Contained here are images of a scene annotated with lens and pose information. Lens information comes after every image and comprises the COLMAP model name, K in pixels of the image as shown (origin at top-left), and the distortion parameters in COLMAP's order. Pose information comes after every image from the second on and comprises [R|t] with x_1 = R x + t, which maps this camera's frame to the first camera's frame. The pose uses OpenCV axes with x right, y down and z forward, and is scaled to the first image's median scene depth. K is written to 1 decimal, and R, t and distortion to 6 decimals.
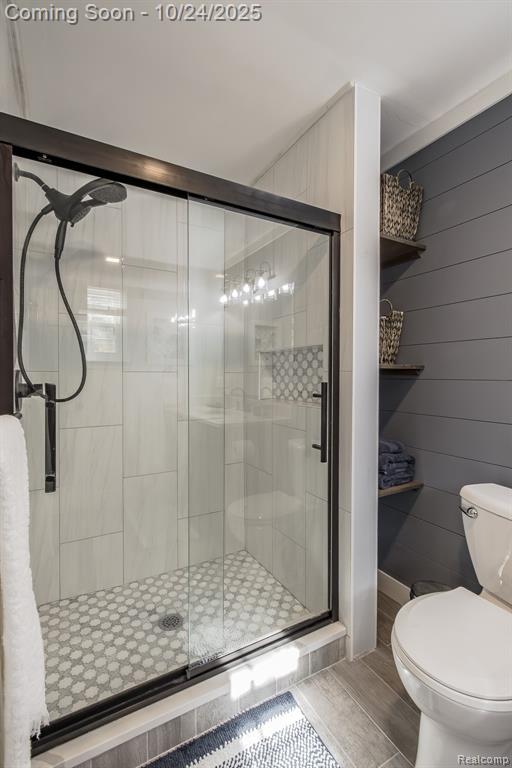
lens RADIAL K [[333.2, 0, 258.2], [0, 333.2, 380.8], [0, 0, 1]] dist [0.002262, -0.000475]
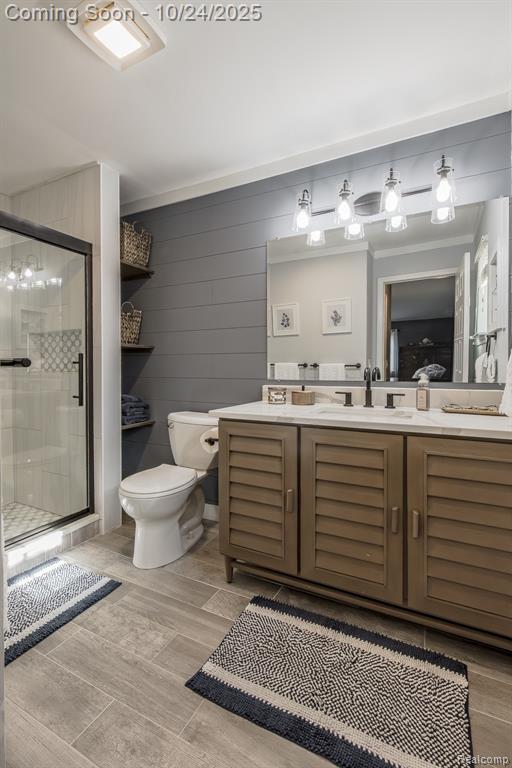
lens RADIAL K [[333.2, 0, 255.8], [0, 333.2, 369.9], [0, 0, 1]] dist [0.002262, -0.000475]
pose [[0.820137, -0.010260, 0.572075, -0.014164], [0.016333, 0.999852, -0.005484, 0.085854], [-0.571933, 0.013842, 0.820183, -0.594058]]
